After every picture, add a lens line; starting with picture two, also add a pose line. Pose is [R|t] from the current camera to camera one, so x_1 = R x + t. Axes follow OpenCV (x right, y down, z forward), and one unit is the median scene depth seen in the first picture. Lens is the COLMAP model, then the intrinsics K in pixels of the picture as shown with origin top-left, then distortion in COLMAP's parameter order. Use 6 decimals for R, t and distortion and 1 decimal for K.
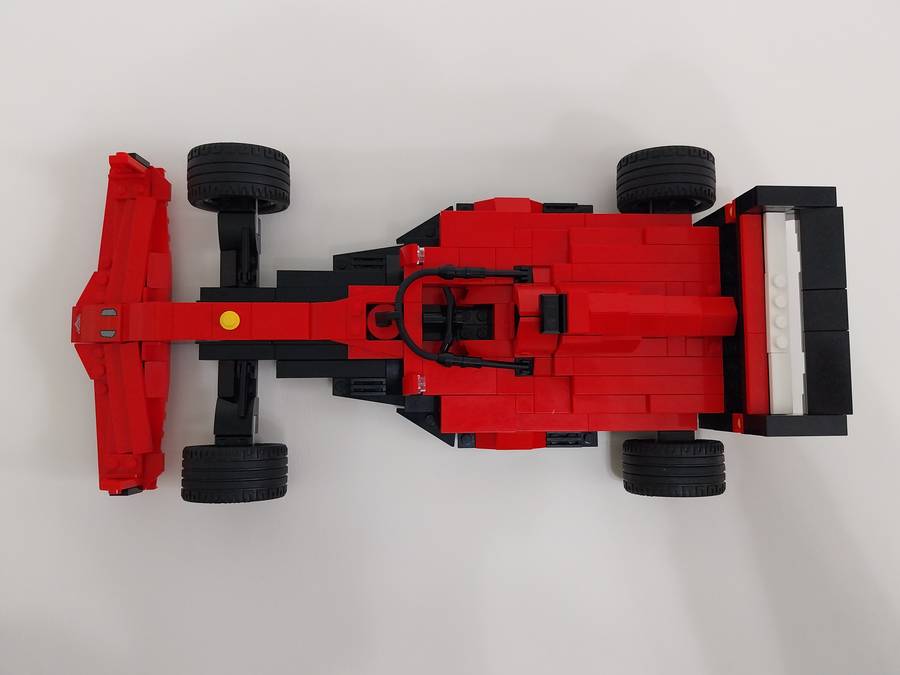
lens RADIAL K [[712.0, 0, 450.0], [0, 712.0, 337.5], [0, 0, 1]] dist [-0.059244, 0.000998]
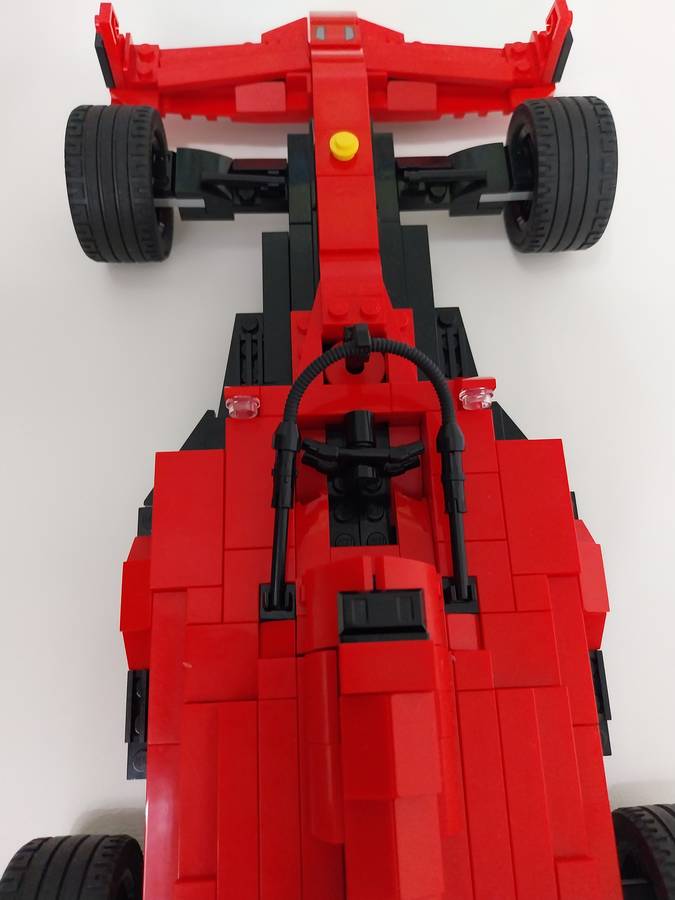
lens RADIAL K [[712.0, 0, 337.5], [0, 712.0, 450.0], [0, 0, 1]] dist [-0.059244, 0.000998]
pose [[0.035495, 0.917903, -0.395214, 0.201951], [-0.998066, 0.052750, 0.032878, -0.023122], [0.051026, 0.393283, 0.918001, 0.481076]]
